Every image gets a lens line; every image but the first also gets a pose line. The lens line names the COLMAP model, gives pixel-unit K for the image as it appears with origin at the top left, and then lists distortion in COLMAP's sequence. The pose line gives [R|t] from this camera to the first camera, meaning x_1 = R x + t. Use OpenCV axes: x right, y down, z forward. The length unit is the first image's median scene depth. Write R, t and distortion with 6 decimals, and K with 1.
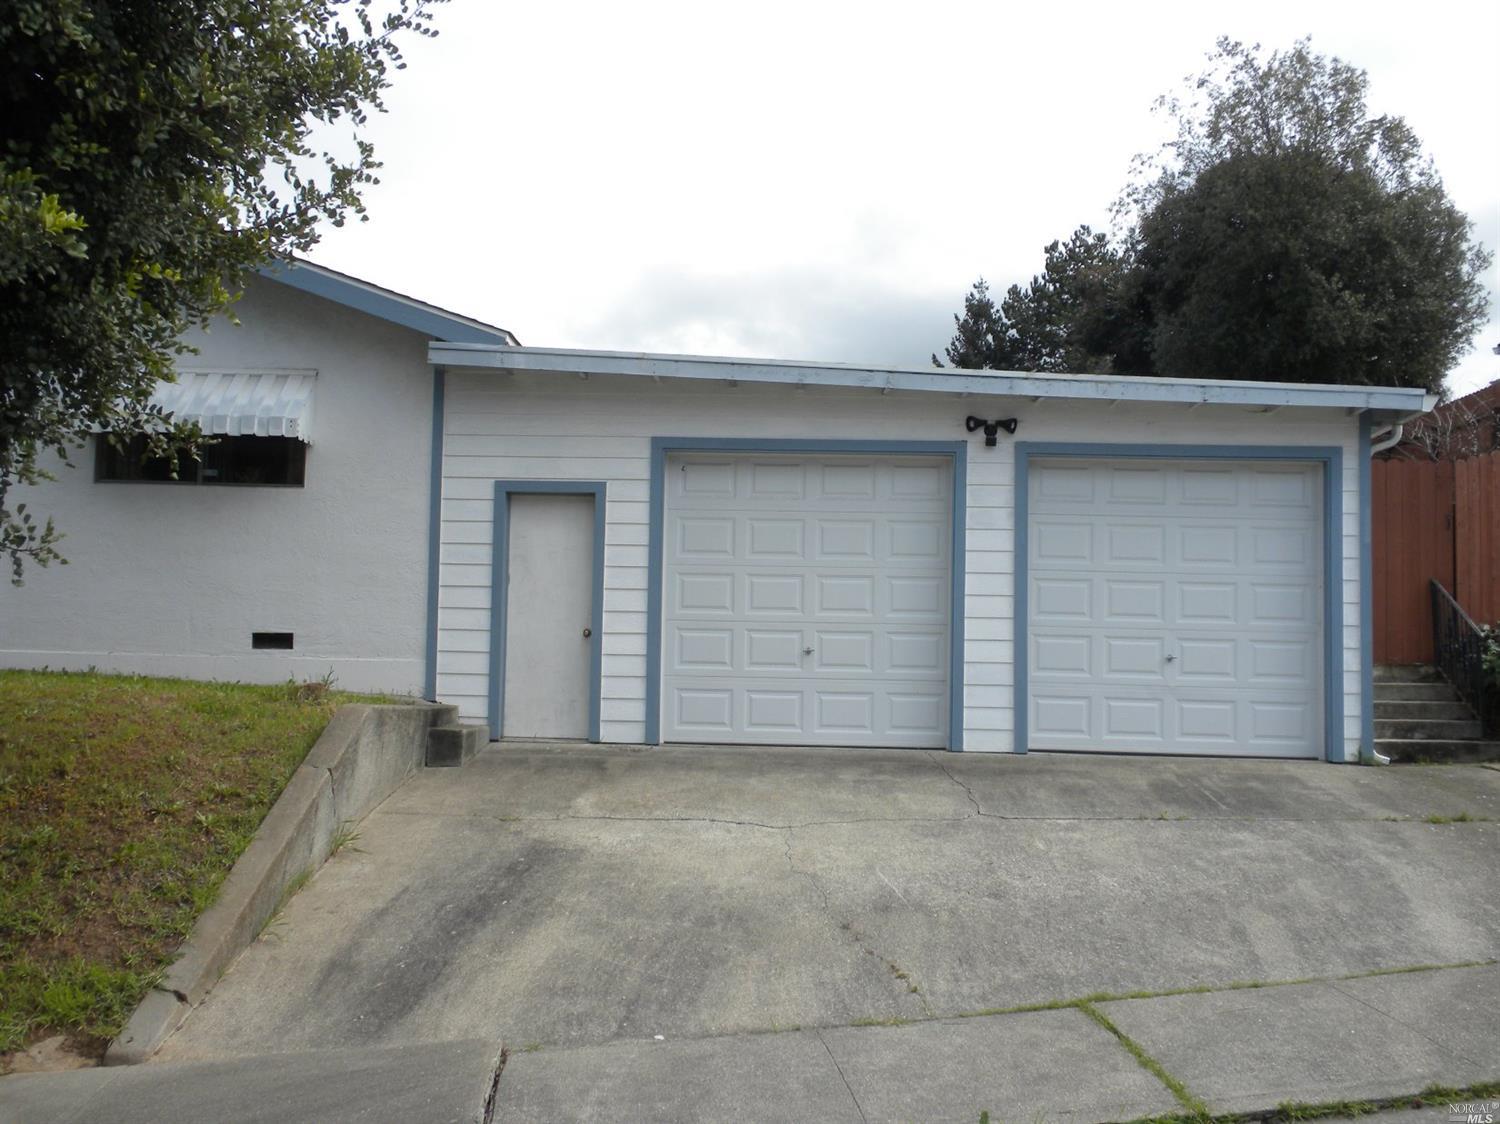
lens RADIAL K [[1560.7, 0, 750.1], [0, 1560.7, 556.8], [0, 0, 1]] dist [0.021397, 0.000000]
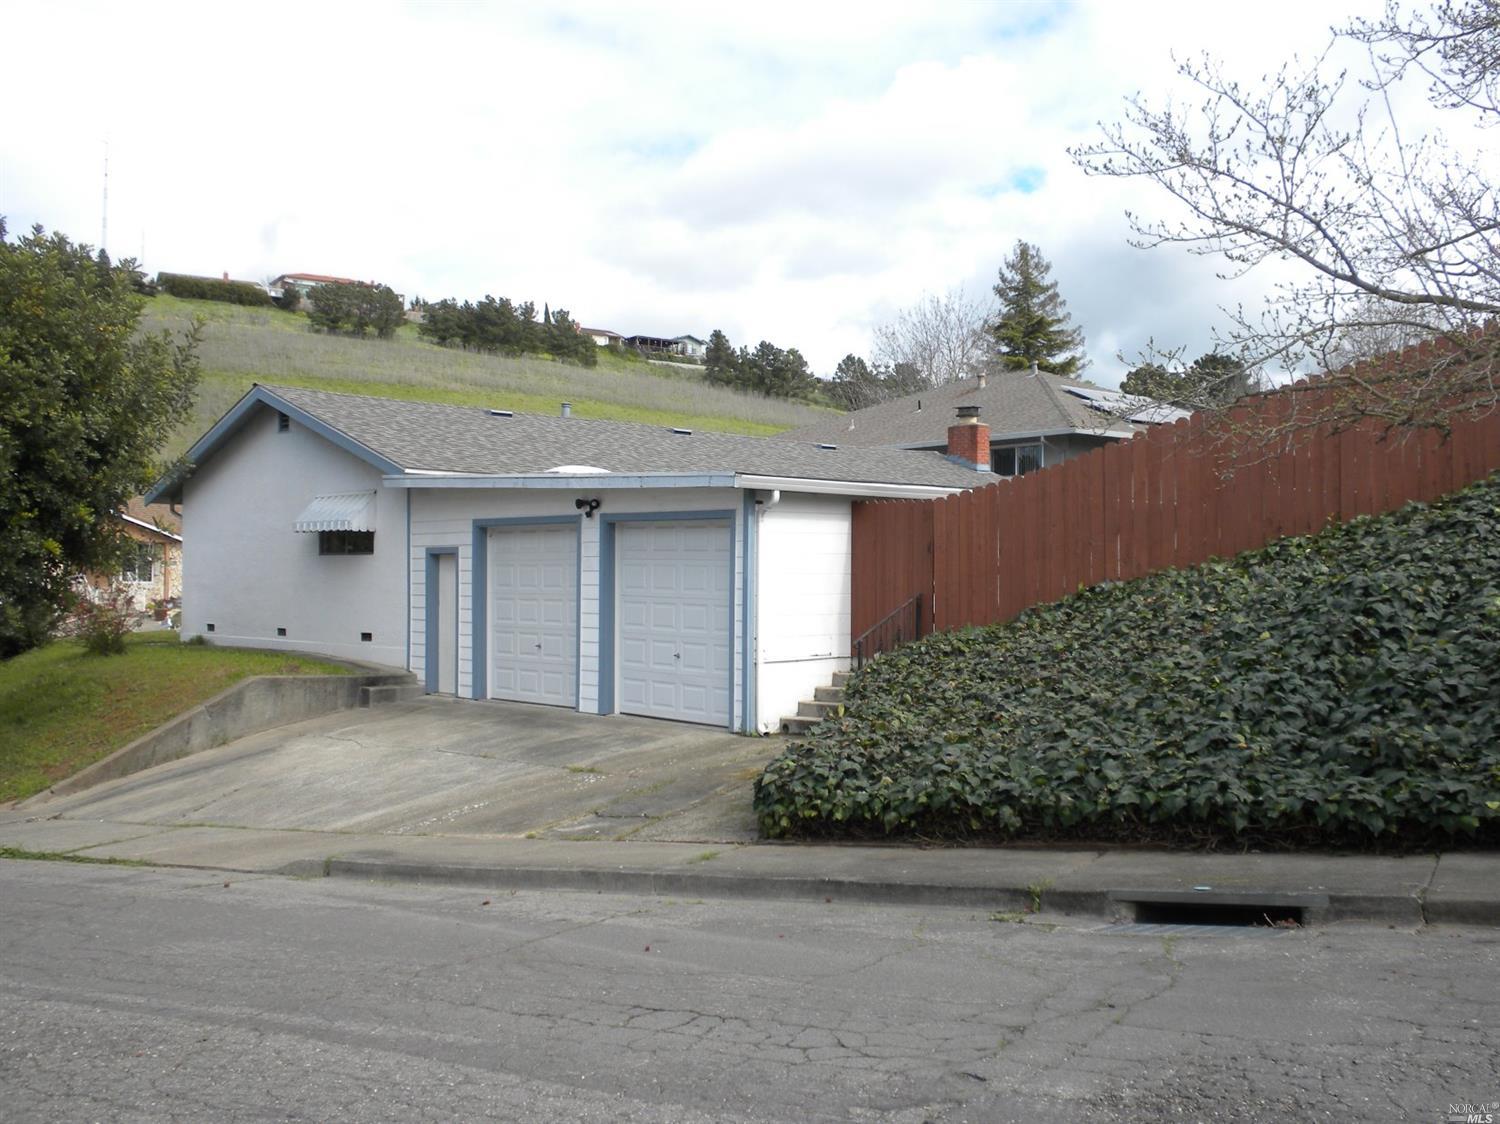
lens RADIAL K [[1560.7, 0, 749.7], [0, 1560.7, 564.8], [0, 0, 1]] dist [0.021397, 0.000000]
pose [[0.677940, -0.022359, -0.734777, 1.412443], [-0.004319, 0.999399, -0.034396, 0.030098], [0.735105, 0.026492, 0.677436, 0.054814]]
